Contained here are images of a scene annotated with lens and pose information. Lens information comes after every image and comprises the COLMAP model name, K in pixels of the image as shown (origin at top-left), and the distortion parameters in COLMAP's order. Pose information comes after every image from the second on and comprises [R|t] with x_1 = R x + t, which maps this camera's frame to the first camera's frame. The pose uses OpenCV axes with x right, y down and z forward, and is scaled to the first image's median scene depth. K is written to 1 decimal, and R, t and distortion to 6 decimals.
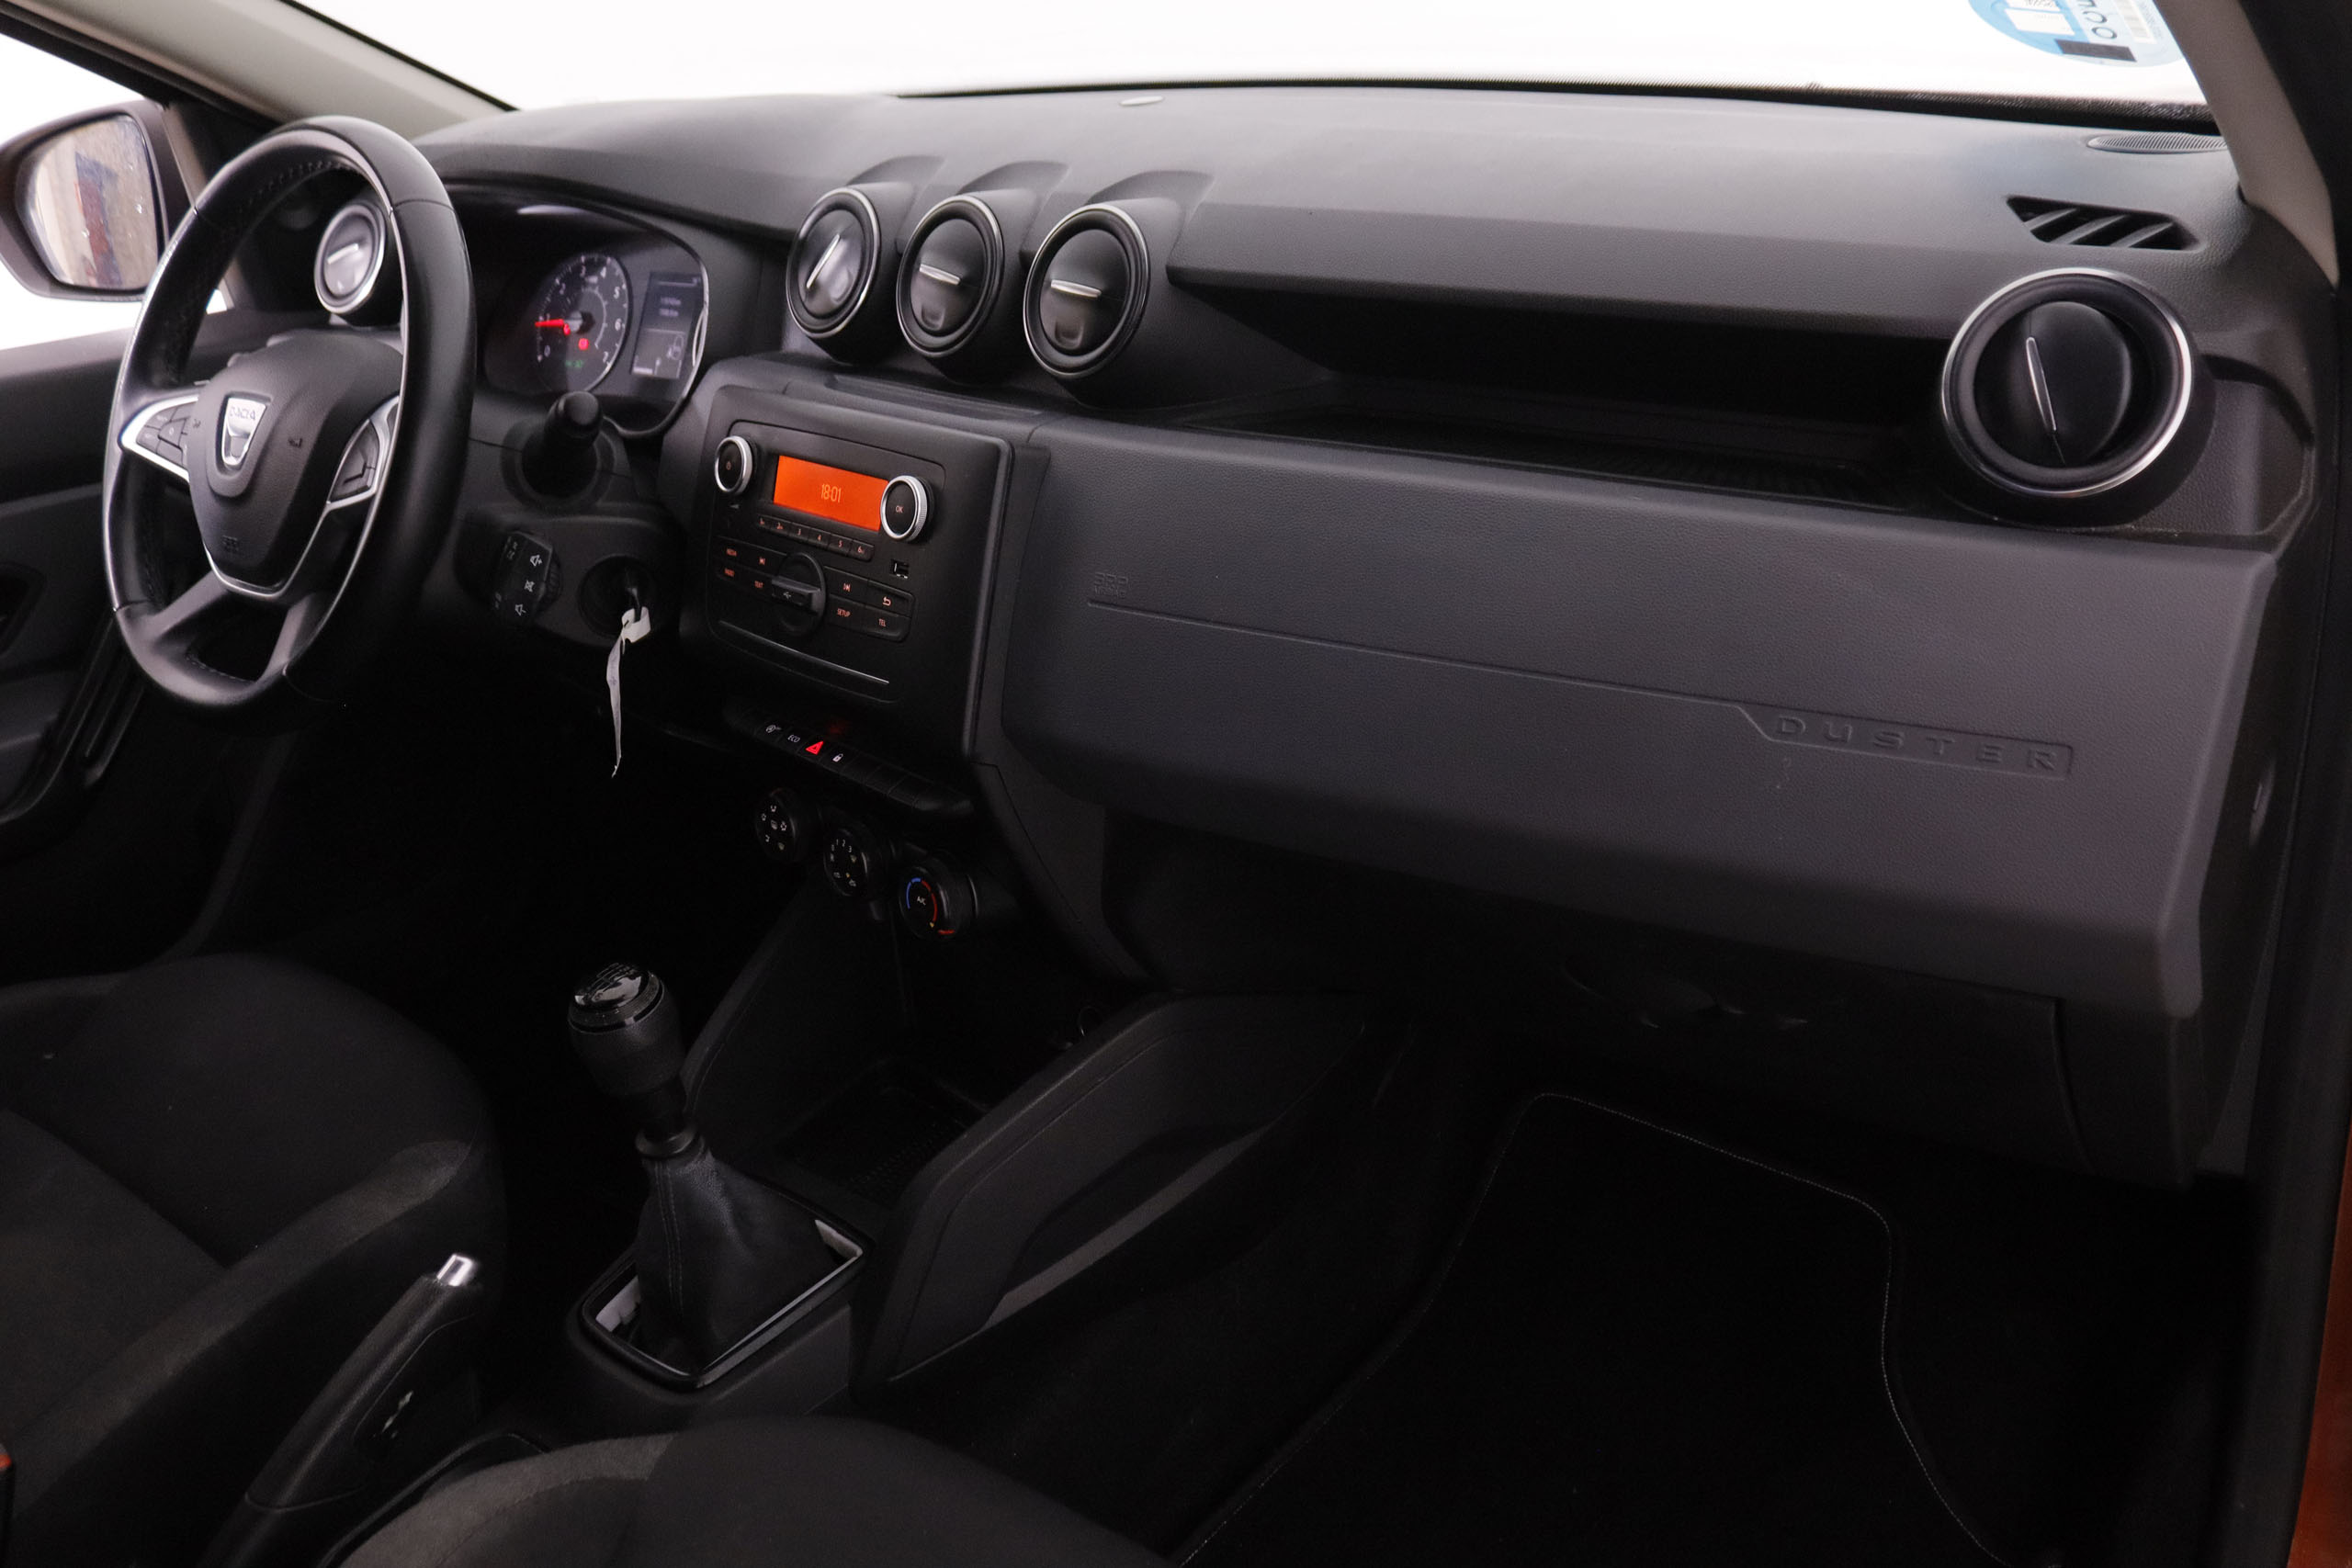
lens RADIAL K [[2006.2, 0, 1173.4], [0, 2006.2, 740.1], [0, 0, 1]] dist [-0.186559, 0.205102]
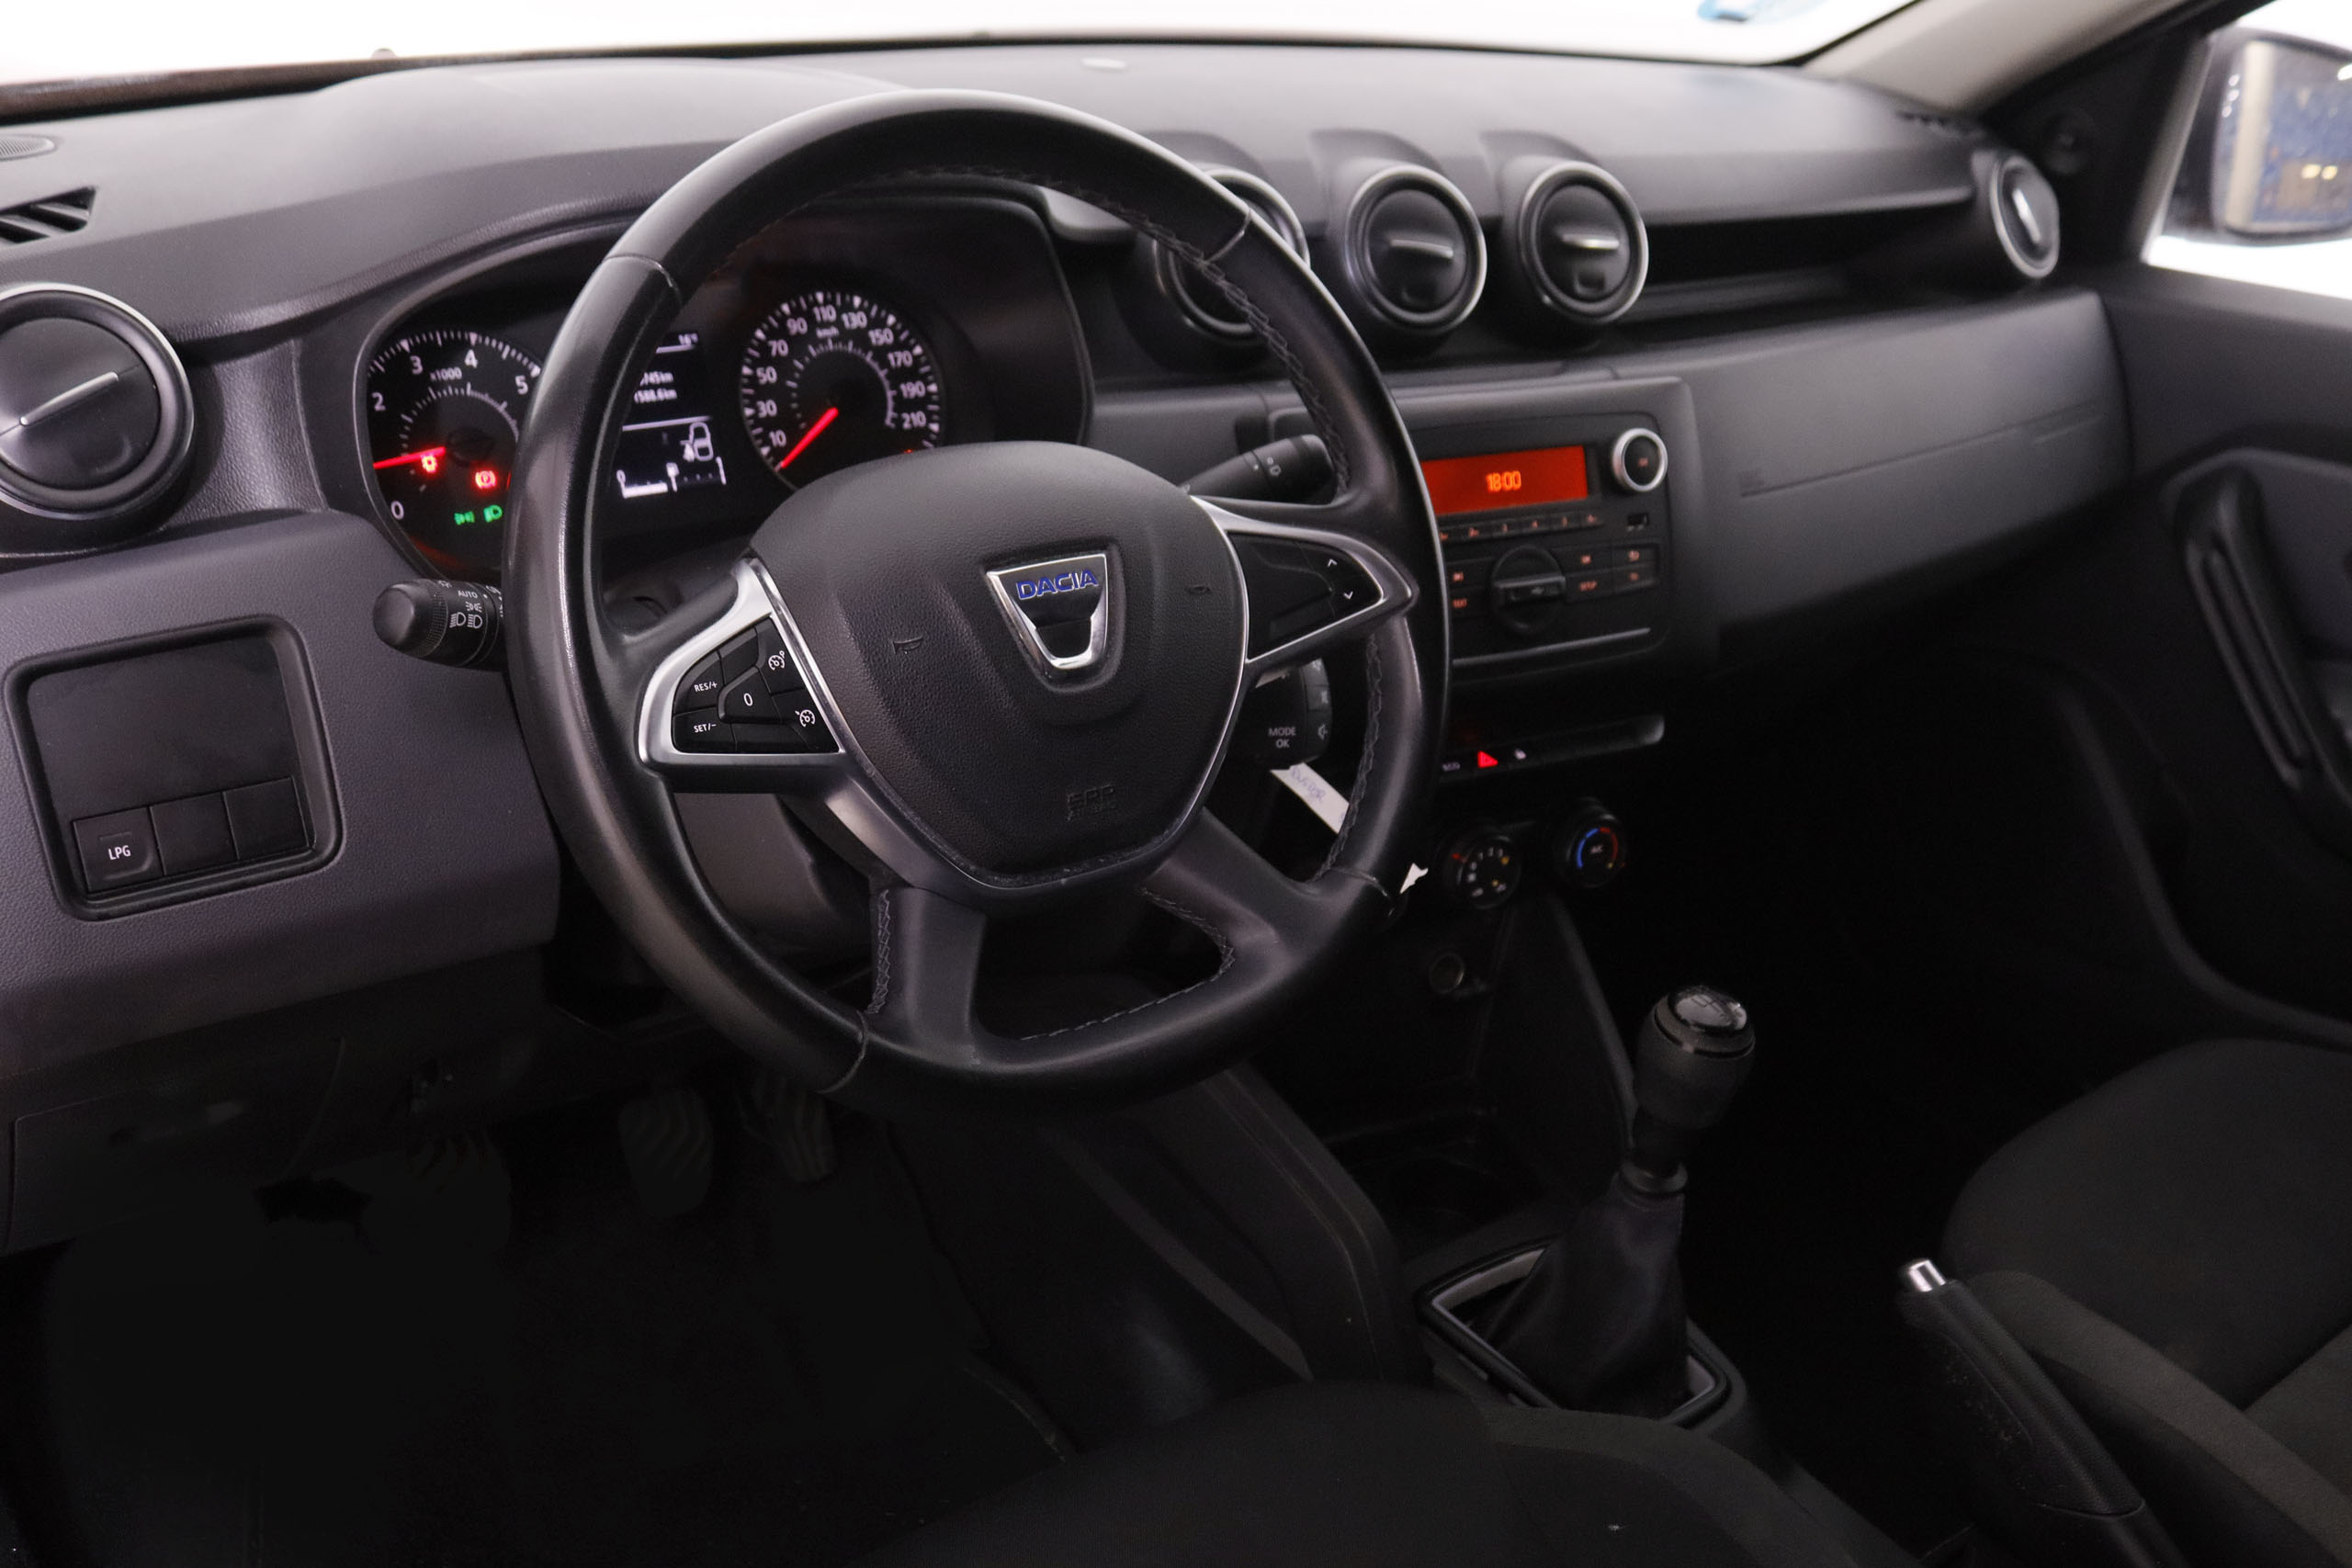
lens RADIAL K [[2226.1, 0, 1178.4], [0, 2226.1, 810.1], [0, 0, 1]] dist [-0.101717, 0.017357]
pose [[0.231799, -0.322047, 0.917908, -0.934702], [0.305262, 0.920025, 0.245702, -0.218051], [-0.923626, 0.223249, 0.311569, 0.645431]]
